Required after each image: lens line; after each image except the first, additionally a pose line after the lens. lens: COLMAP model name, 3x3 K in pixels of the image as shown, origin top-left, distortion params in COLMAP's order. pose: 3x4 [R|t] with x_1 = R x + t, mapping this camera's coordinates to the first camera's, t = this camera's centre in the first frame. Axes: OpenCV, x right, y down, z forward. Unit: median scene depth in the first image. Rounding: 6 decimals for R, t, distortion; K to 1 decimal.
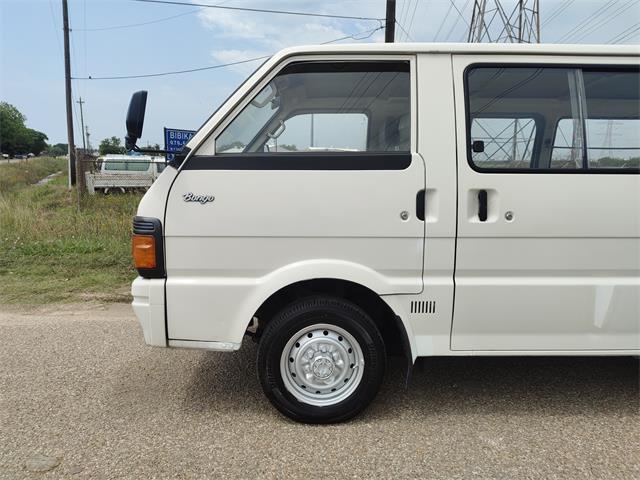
lens RADIAL K [[454.9, 0, 319.0], [0, 454.9, 239.9], [0, 0, 1]] dist [0.054691, -0.042673]
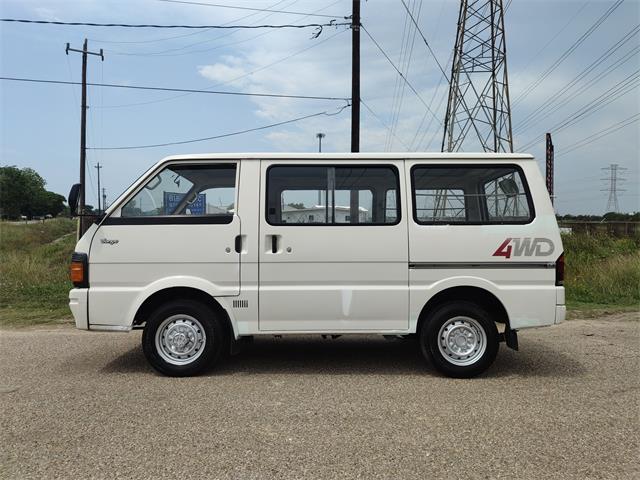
lens RADIAL K [[454.9, 0, 320.7], [0, 454.9, 239.3], [0, 0, 1]] dist [0.054691, -0.042673]
pose [[0.999746, -0.009613, -0.020375, 0.556532], [0.006989, 0.992118, -0.125113, 0.121625], [0.021417, 0.124939, 0.991933, -0.699175]]
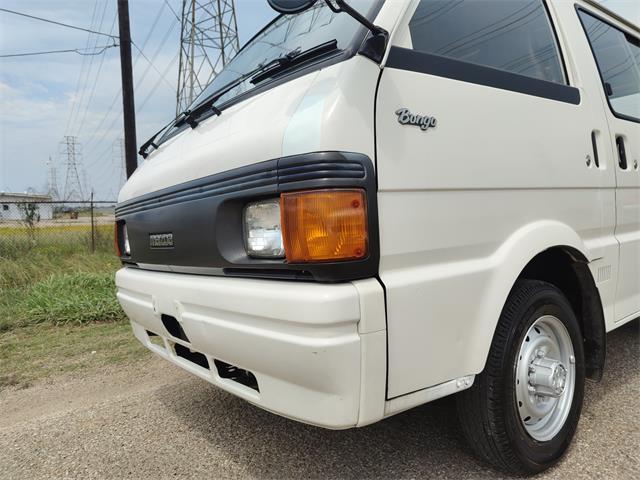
lens RADIAL K [[454.9, 0, 320.2], [0, 454.9, 239.3], [0, 0, 1]] dist [0.054691, -0.042673]
pose [[0.804136, -0.080244, 0.589005, -0.654185], [0.135965, 0.989409, -0.050832, 0.058527], [-0.578687, 0.120960, 0.806529, 0.612452]]
